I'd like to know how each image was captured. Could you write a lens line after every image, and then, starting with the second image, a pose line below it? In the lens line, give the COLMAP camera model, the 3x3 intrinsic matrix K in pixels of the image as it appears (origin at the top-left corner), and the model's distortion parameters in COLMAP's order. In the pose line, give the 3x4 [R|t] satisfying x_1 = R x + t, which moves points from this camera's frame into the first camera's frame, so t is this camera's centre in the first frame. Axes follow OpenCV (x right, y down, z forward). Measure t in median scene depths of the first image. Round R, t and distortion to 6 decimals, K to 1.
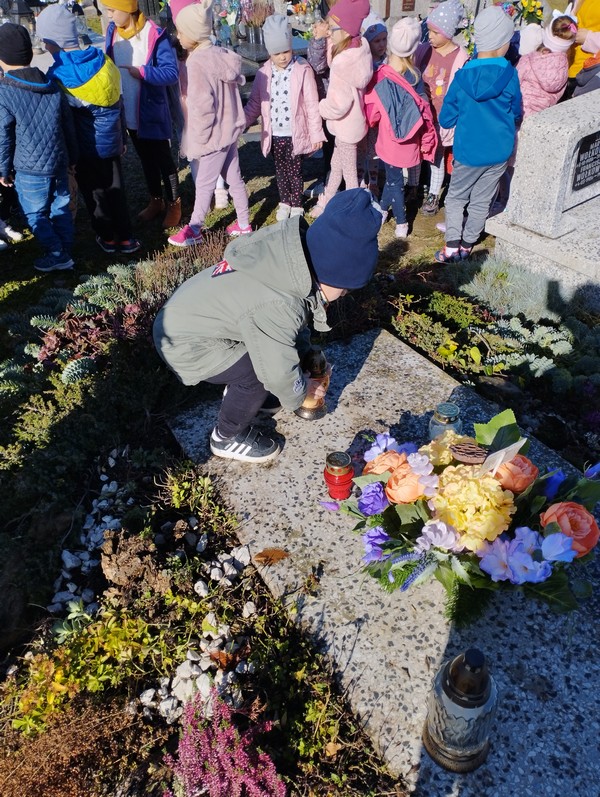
lens RADIAL K [[653.4, 0, 300.6], [0, 653.4, 407.9], [0, 0, 1]] dist [0.100482, -0.124340]
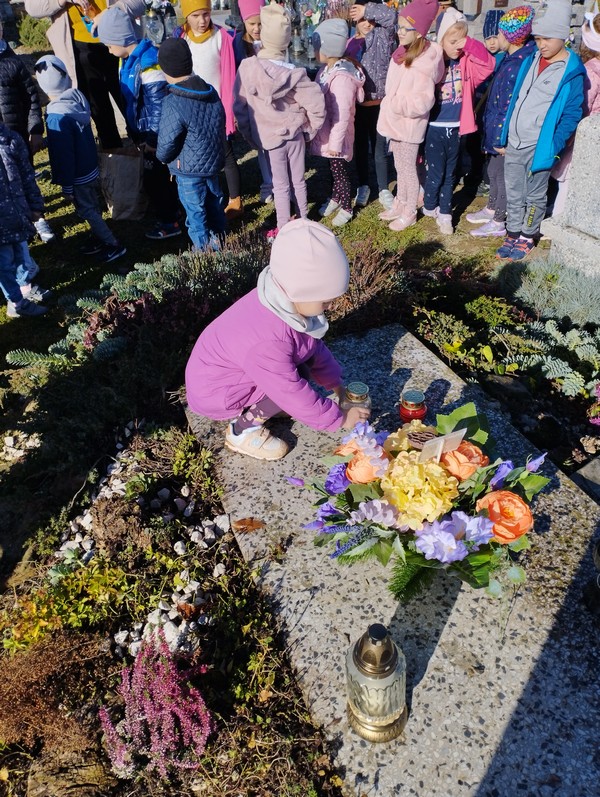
lens RADIAL K [[653.4, 0, 300.6], [0, 653.4, 407.9], [0, 0, 1]] dist [0.100482, -0.124340]
pose [[0.990217, 0.060783, -0.125601, 0.181416], [-0.060116, 0.998150, 0.009097, 0.018011], [0.125921, -0.001457, 0.992039, -0.071879]]
